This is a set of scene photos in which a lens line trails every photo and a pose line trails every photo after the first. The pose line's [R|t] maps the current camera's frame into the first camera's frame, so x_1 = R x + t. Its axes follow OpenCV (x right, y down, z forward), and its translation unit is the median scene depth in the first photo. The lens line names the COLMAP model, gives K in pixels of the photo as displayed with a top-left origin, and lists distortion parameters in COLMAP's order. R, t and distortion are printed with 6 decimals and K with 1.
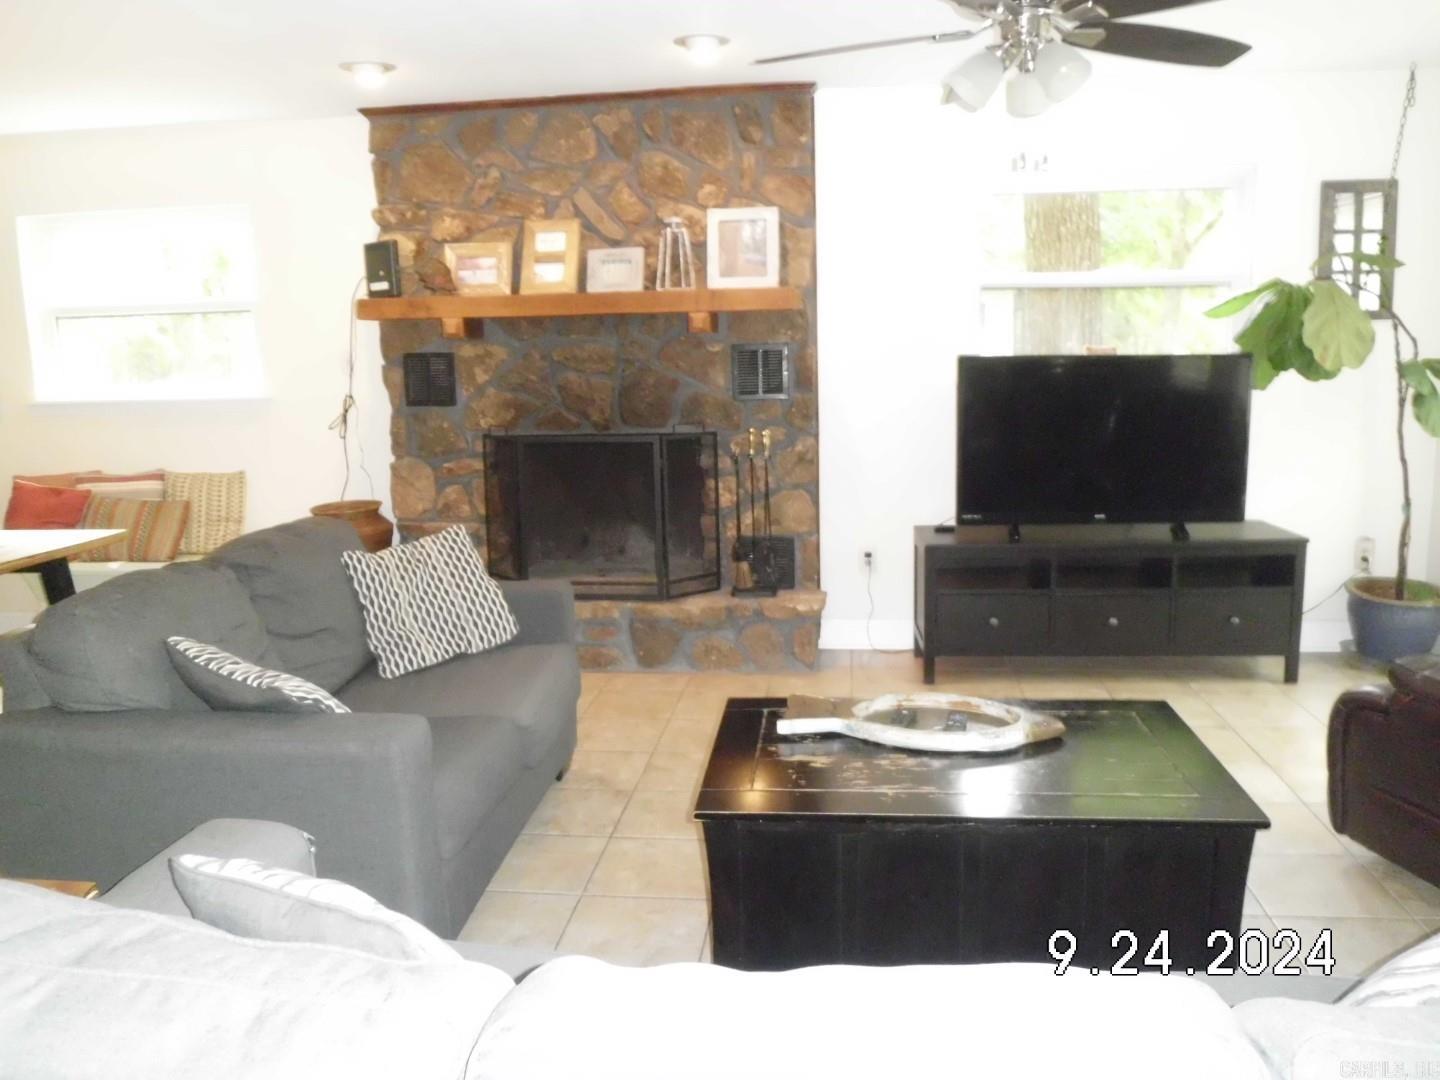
lens RADIAL K [[1083.2, 0, 702.6], [0, 1083.2, 541.3], [0, 0, 1]] dist [-0.056231, 0.005779]
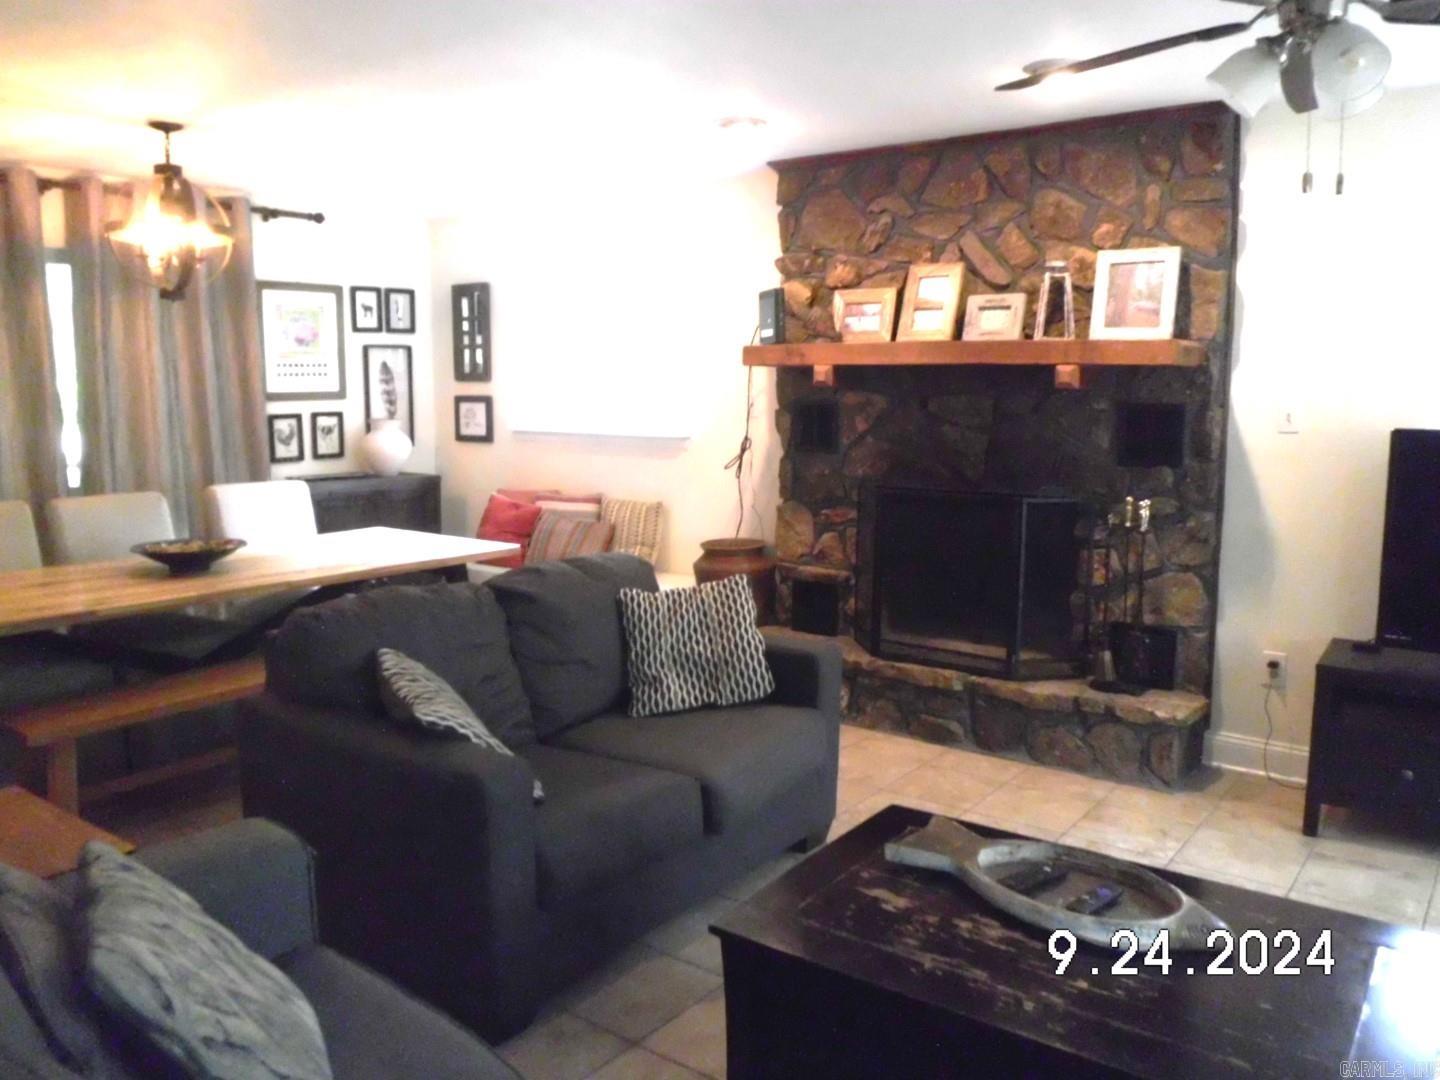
lens RADIAL K [[1083.2, 0, 720.8], [0, 1083.2, 534.2], [0, 0, 1]] dist [-0.056231, 0.005779]
pose [[0.880227, 0.089633, -0.466012, 0.157670], [-0.111389, 0.993590, -0.019289, -0.021801], [0.461296, 0.068888, 0.884568, 0.082994]]
